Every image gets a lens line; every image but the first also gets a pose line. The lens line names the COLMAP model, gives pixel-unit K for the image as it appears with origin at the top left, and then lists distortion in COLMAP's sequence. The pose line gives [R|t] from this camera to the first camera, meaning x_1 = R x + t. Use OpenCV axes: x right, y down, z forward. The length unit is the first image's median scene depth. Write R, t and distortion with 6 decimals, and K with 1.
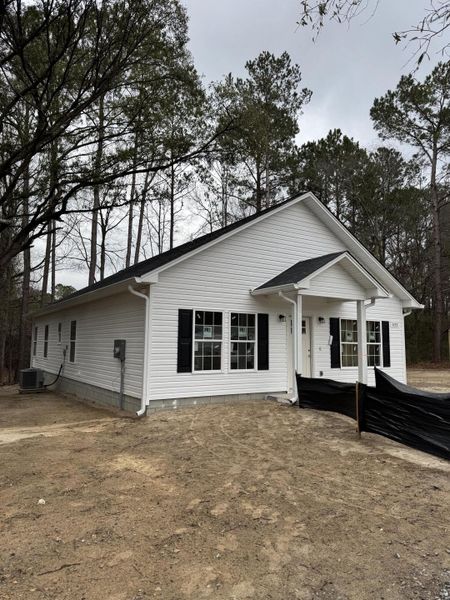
lens RADIAL K [[428.4, 0, 225.0], [0, 428.4, 300.0], [0, 0, 1]] dist [0.001167, -0.000715]
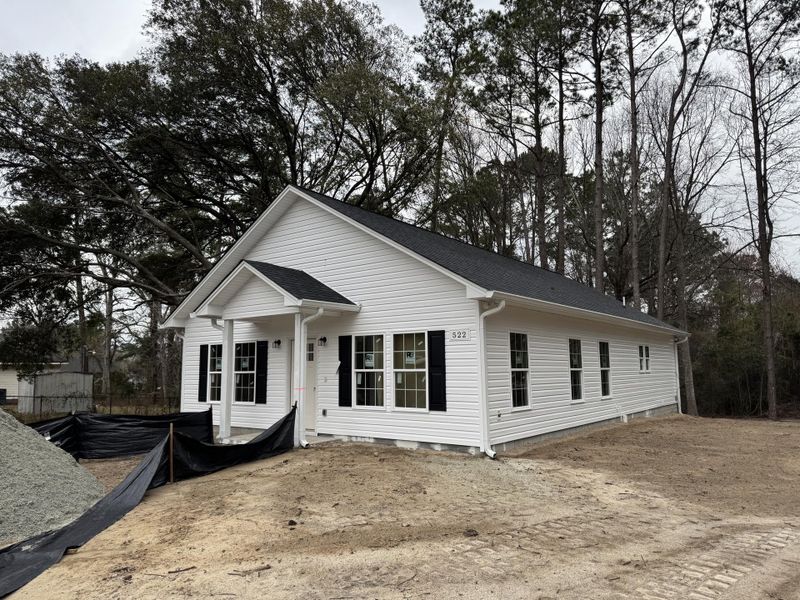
lens RADIAL K [[571.3, 0, 400.0], [0, 571.3, 300.0], [0, 0, 1]] dist [0.001167, -0.000715]
pose [[0.336374, -0.133854, -0.932167, 1.070379], [0.104792, 0.989020, -0.104203, 0.083218], [0.935880, -0.062632, 0.346707, 0.695129]]
